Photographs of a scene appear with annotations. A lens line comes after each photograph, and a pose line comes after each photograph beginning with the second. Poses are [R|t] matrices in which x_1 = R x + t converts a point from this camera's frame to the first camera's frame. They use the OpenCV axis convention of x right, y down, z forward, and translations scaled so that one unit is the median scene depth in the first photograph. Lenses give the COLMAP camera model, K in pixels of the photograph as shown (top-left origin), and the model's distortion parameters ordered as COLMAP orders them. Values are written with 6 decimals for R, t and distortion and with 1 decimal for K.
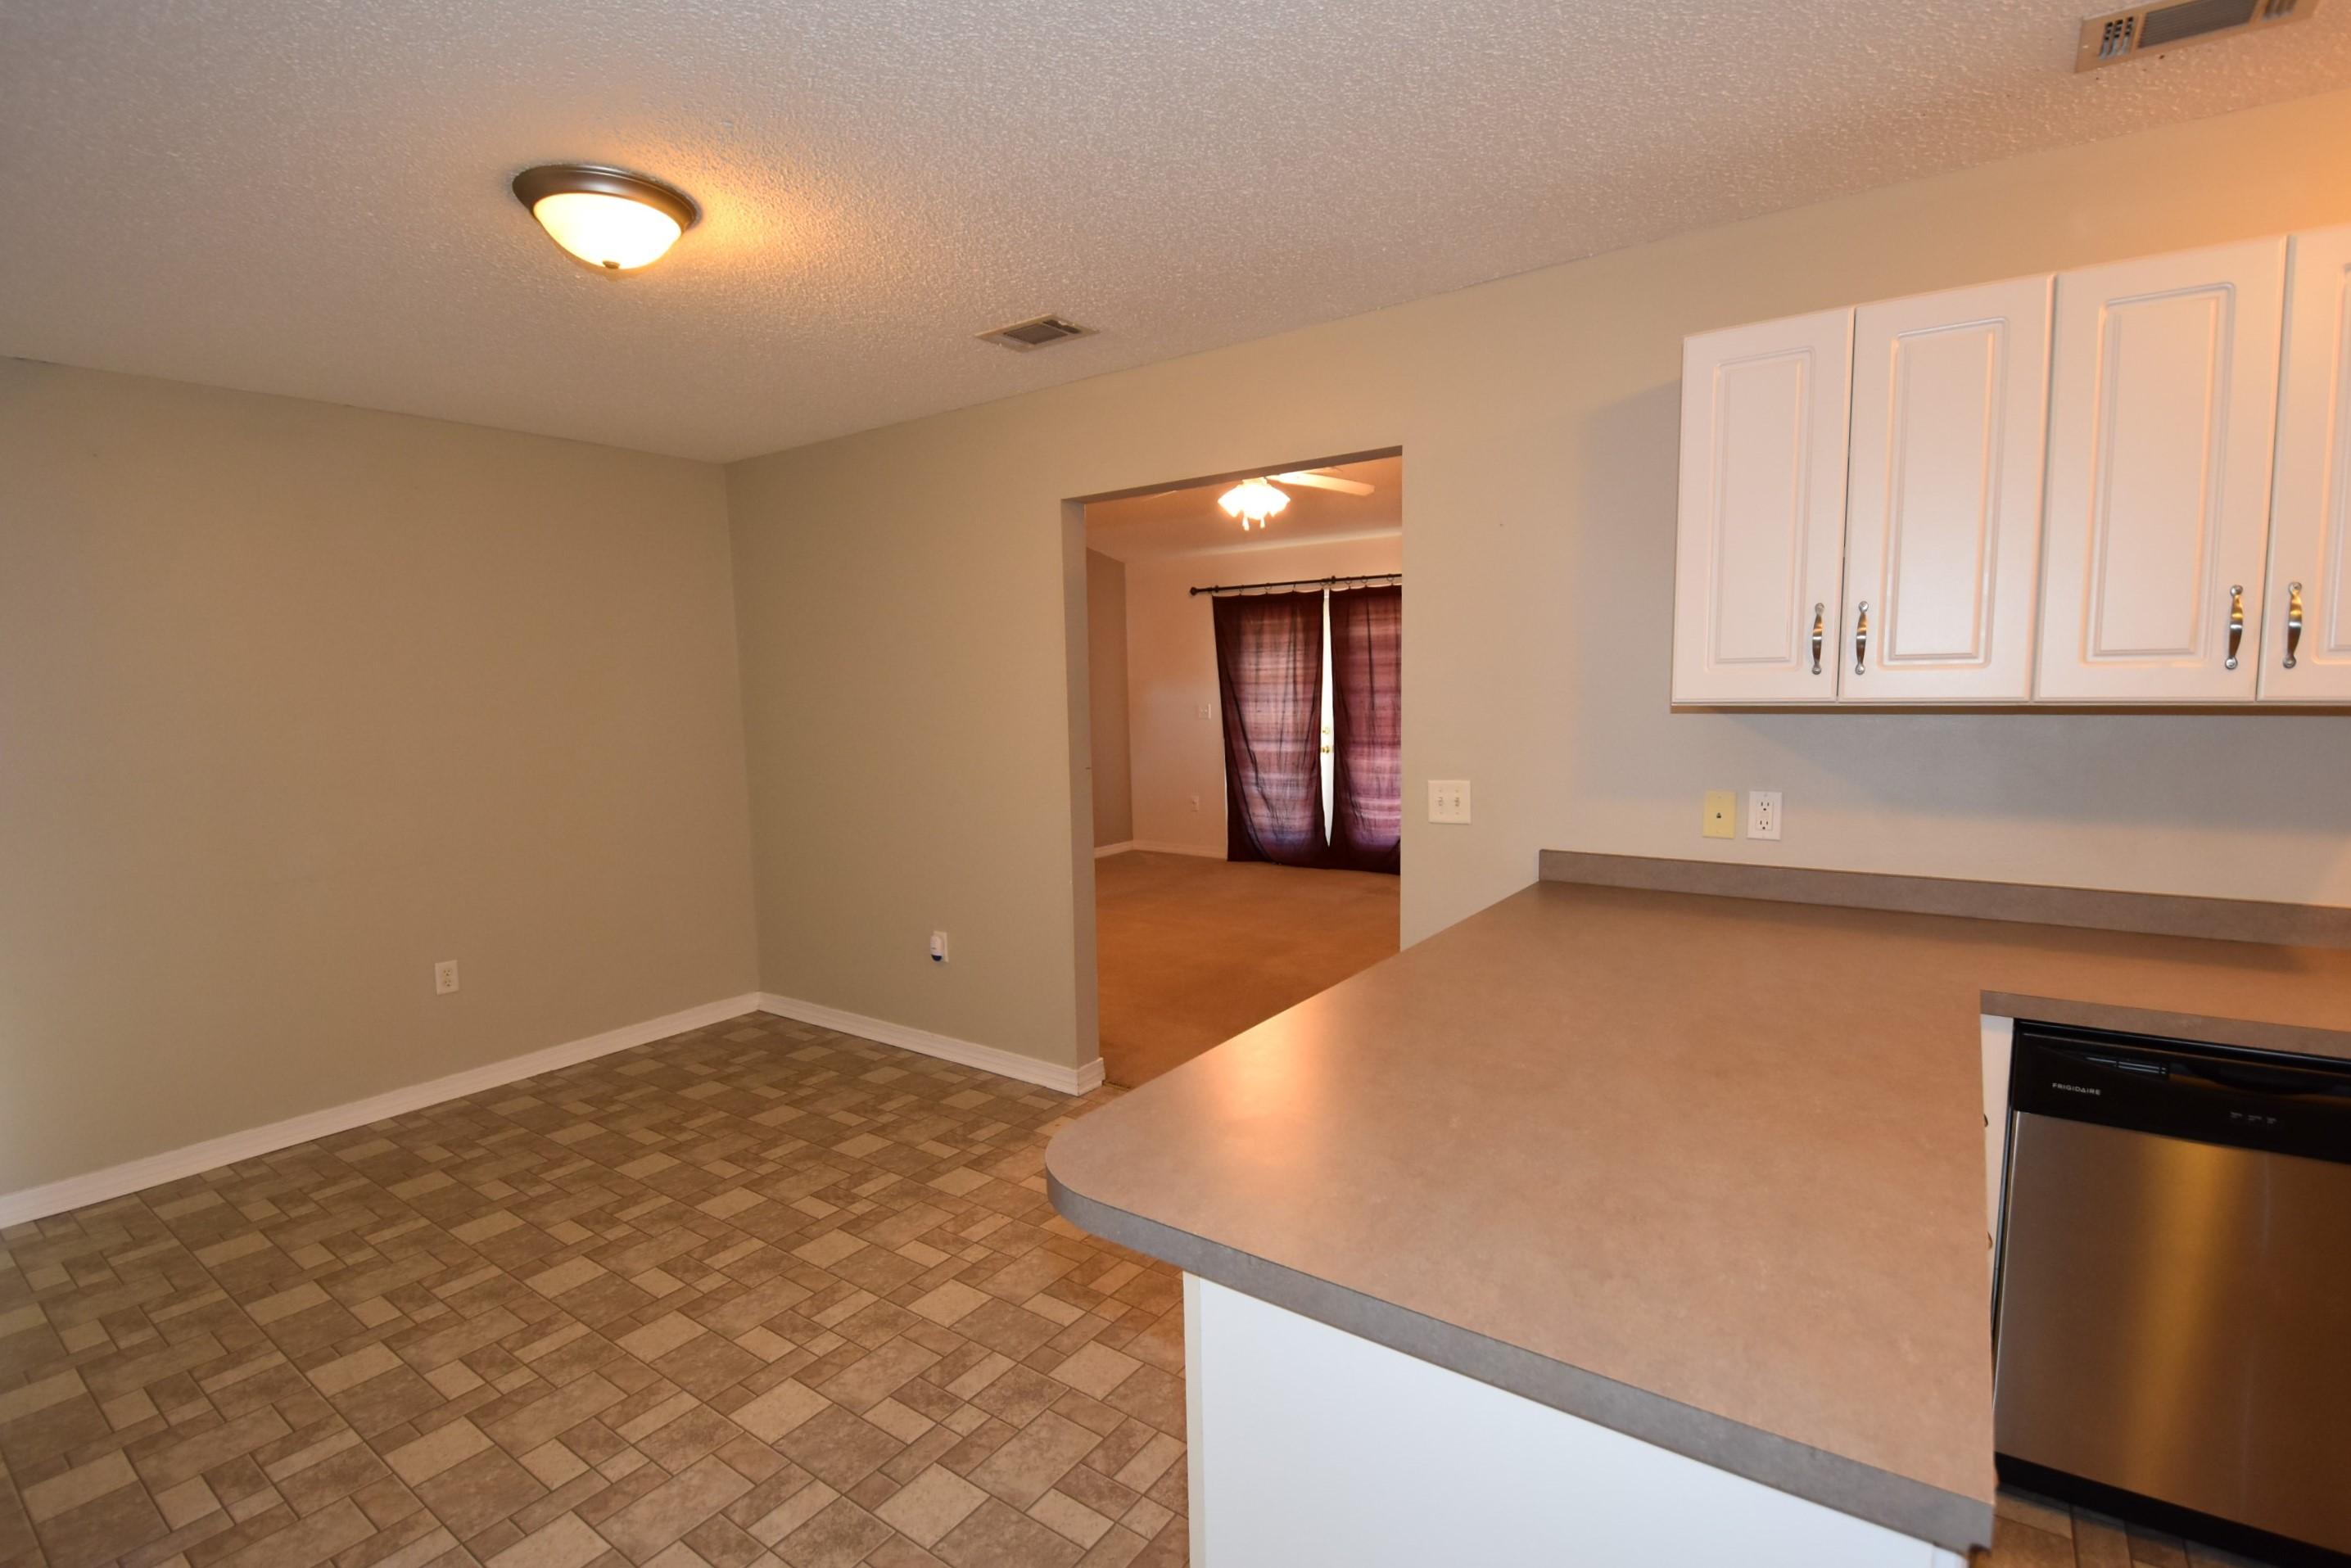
lens RADIAL K [[1091.2, 0, 1200.0], [0, 1091.2, 792.8], [0, 0, 1]] dist [0.001482, -0.009512]
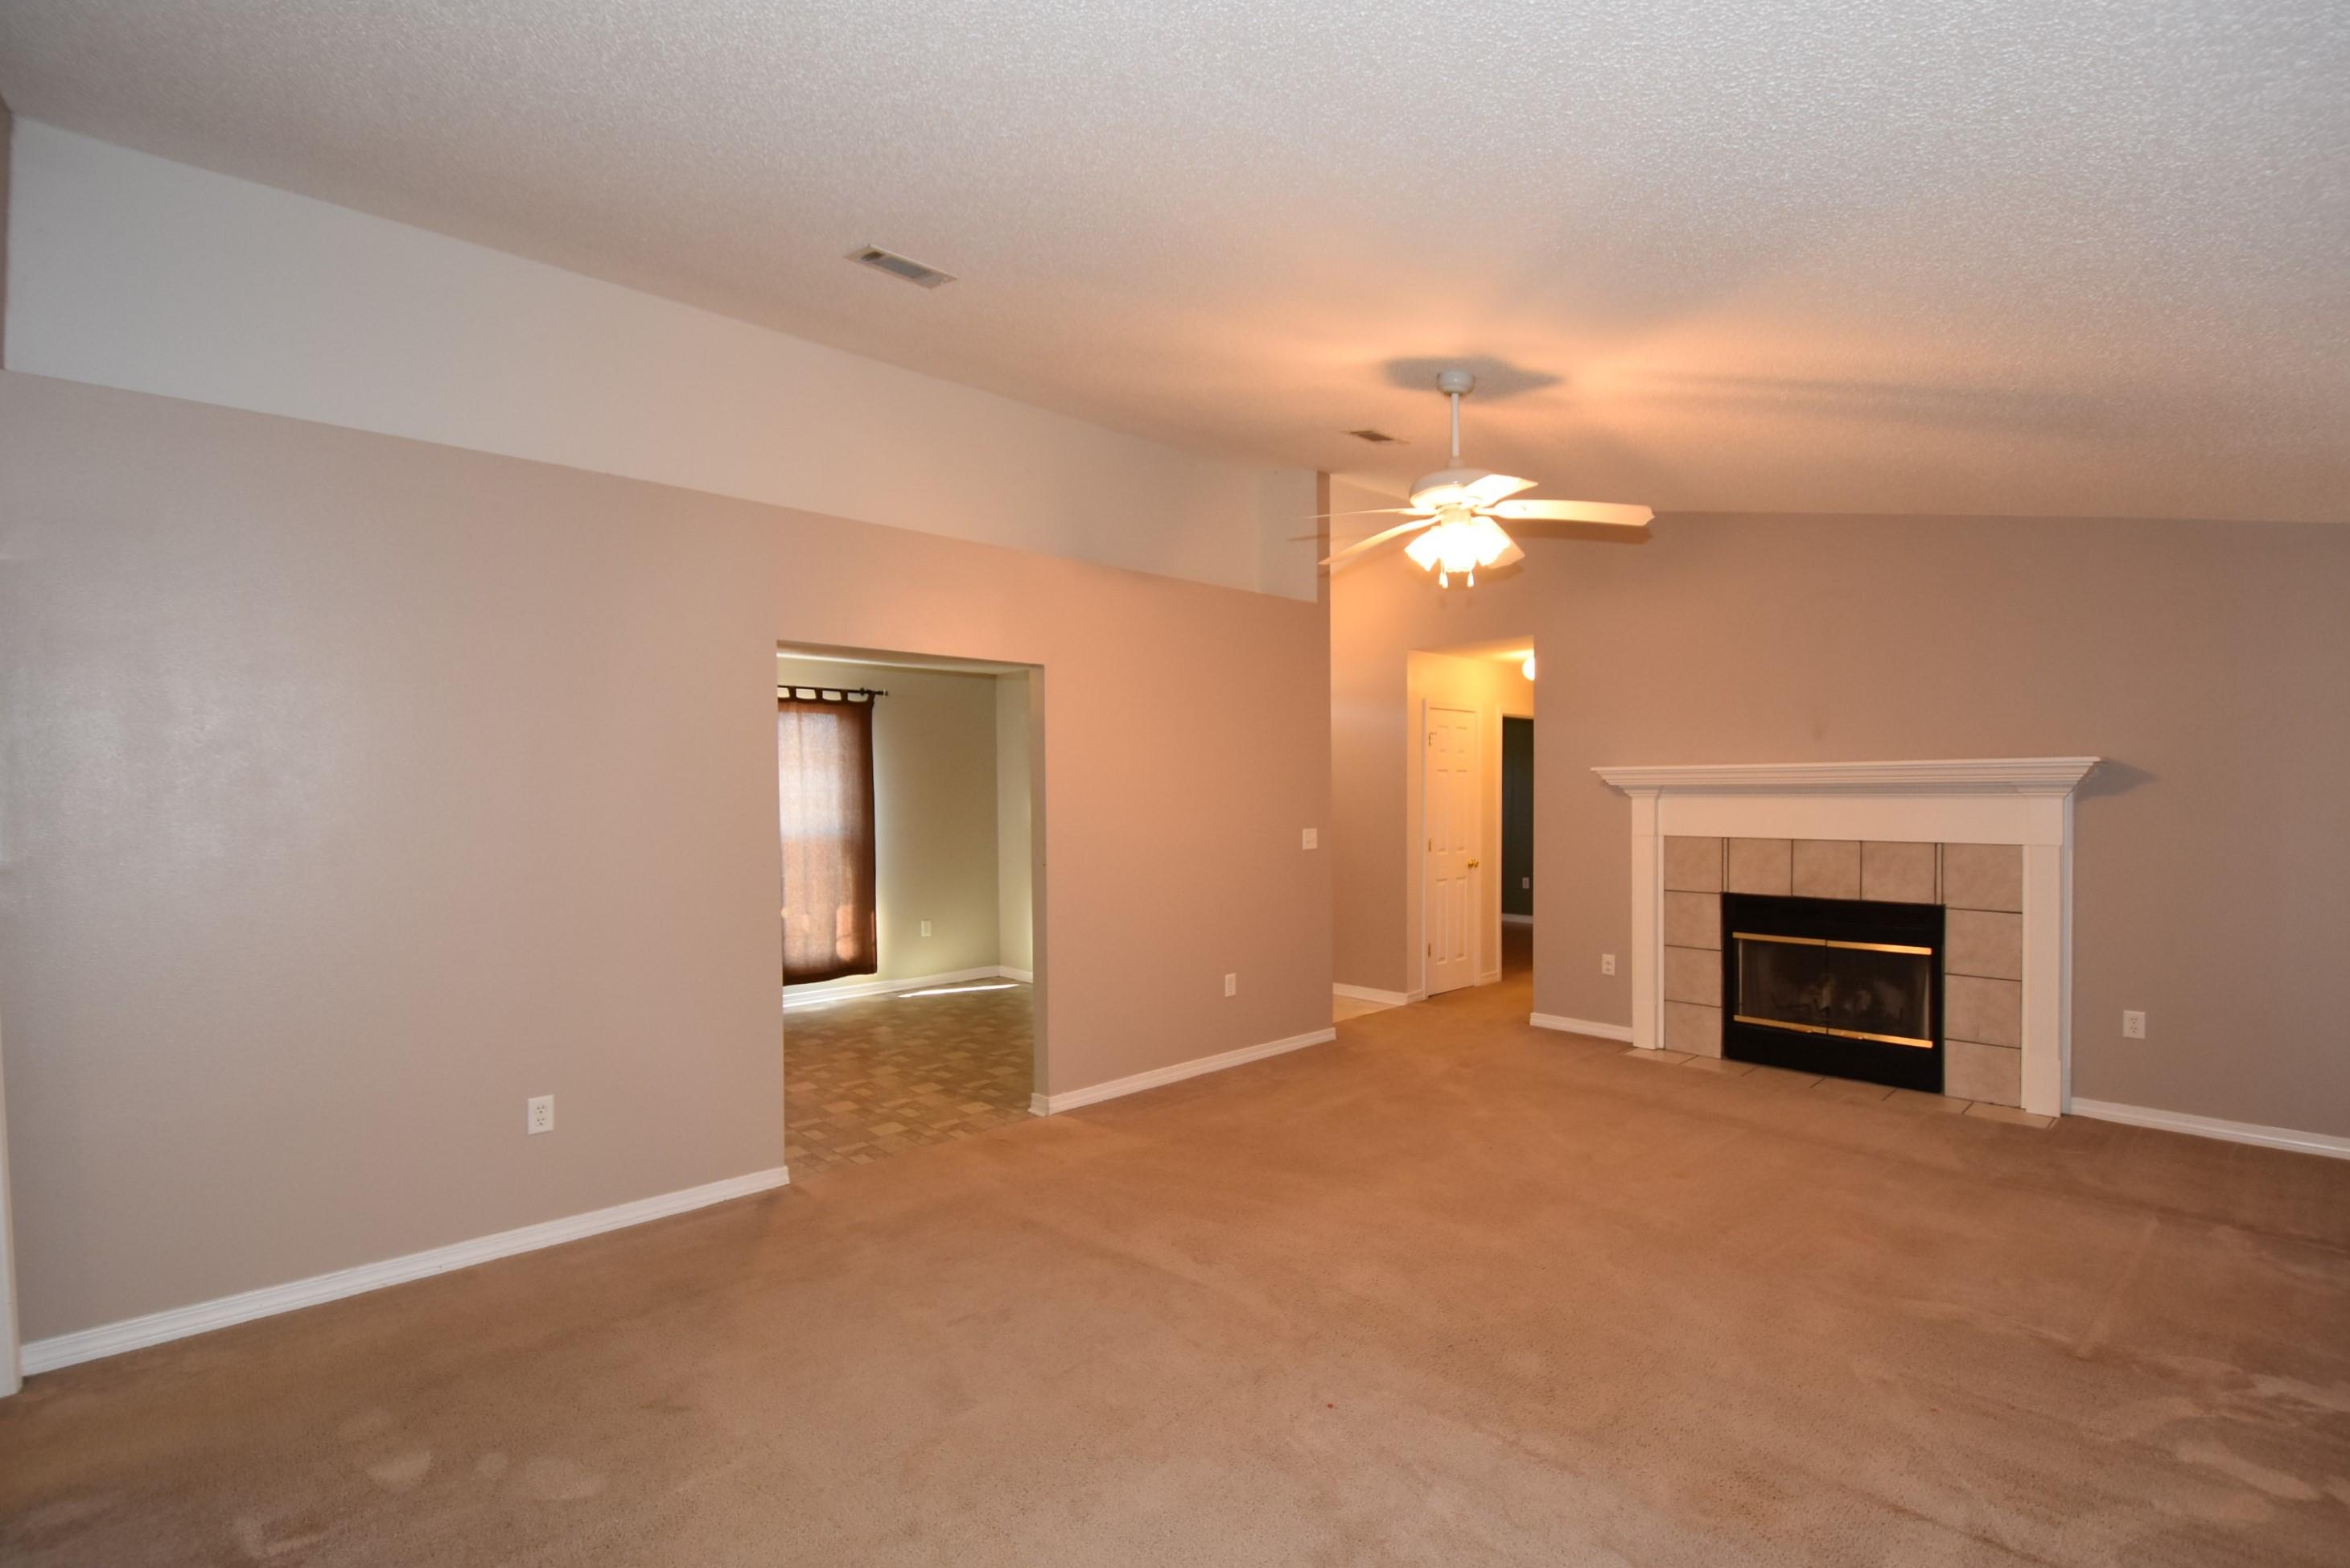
lens RADIAL K [[1064.3, 0, 1172.3], [0, 1064.3, 808.5], [0, 0, 1]] dist [0.019936, -0.023892]
pose [[-0.209336, 0.045134, -0.976802, 1.742086], [-0.087876, 0.994024, 0.064762, -0.291768], [0.973887, 0.099395, -0.204119, 2.227798]]
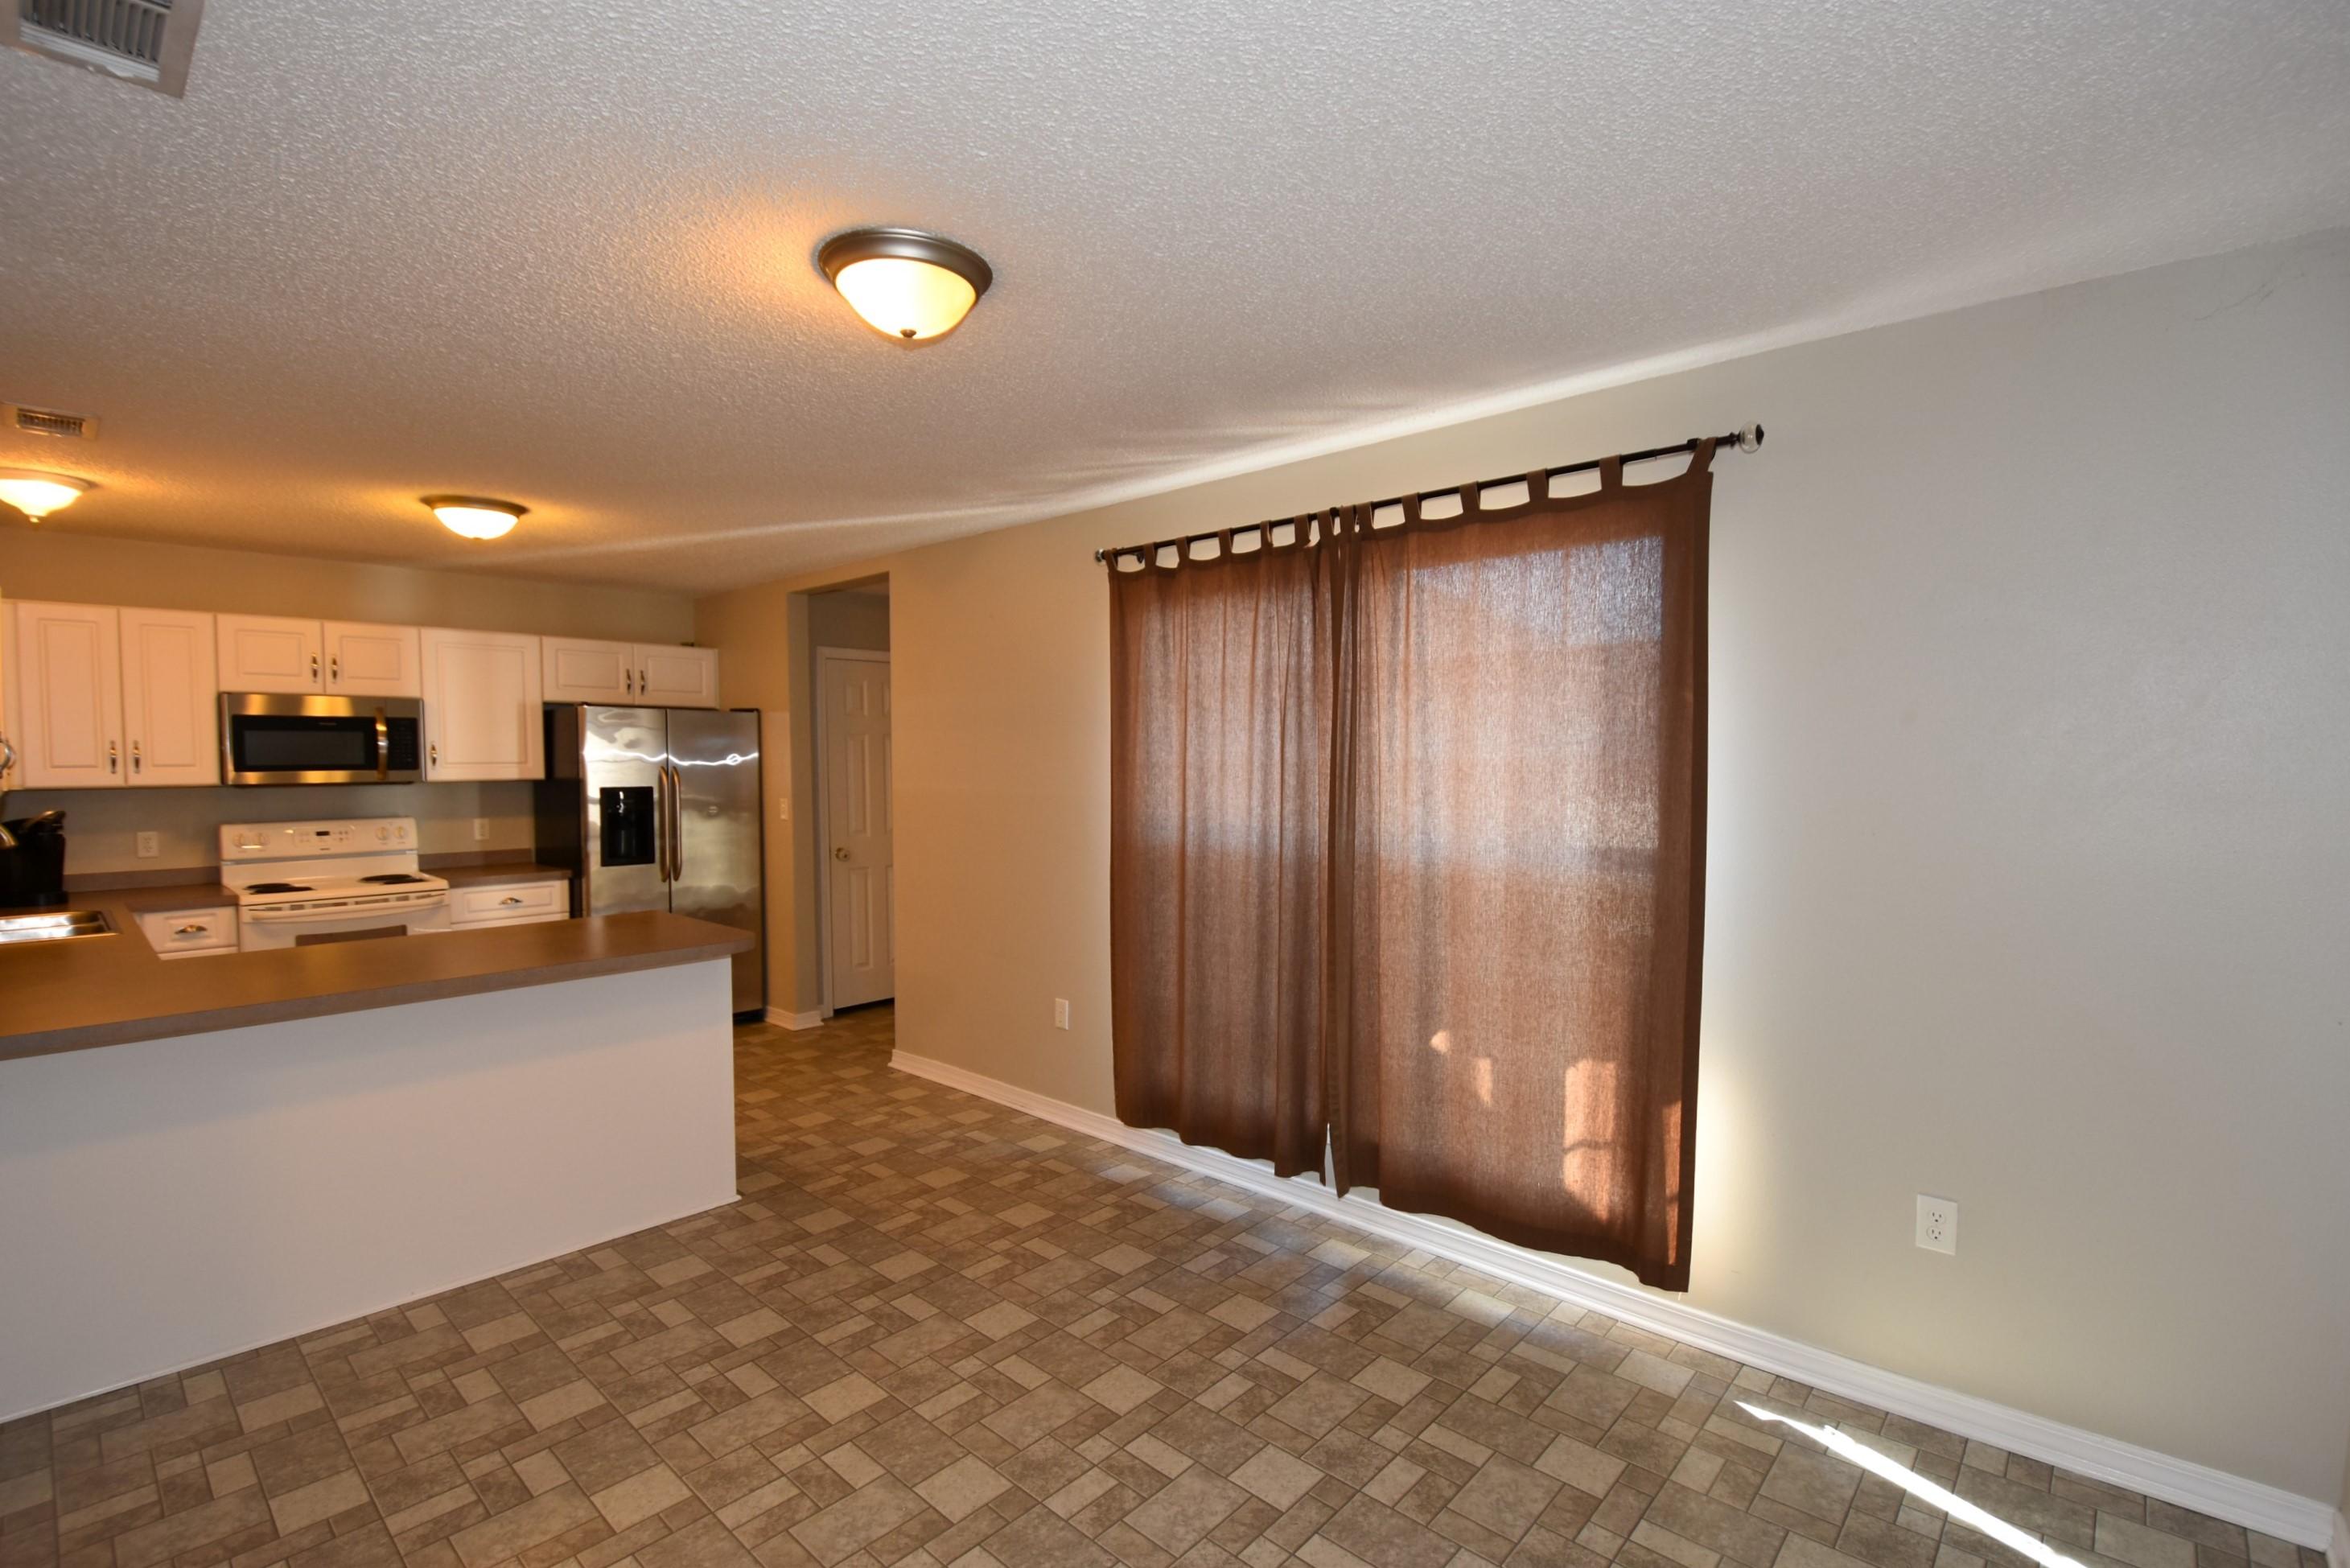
lens RADIAL K [[1047.6, 0, 1183.8], [0, 1047.6, 809.0], [0, 0, 1]] dist [-0.000016, -0.010049]
pose [[-0.992232, 0.022107, 0.122421, -0.811767], [0.040059, 0.988446, 0.146184, -0.169470], [-0.117775, 0.149952, -0.981653, 1.782129]]
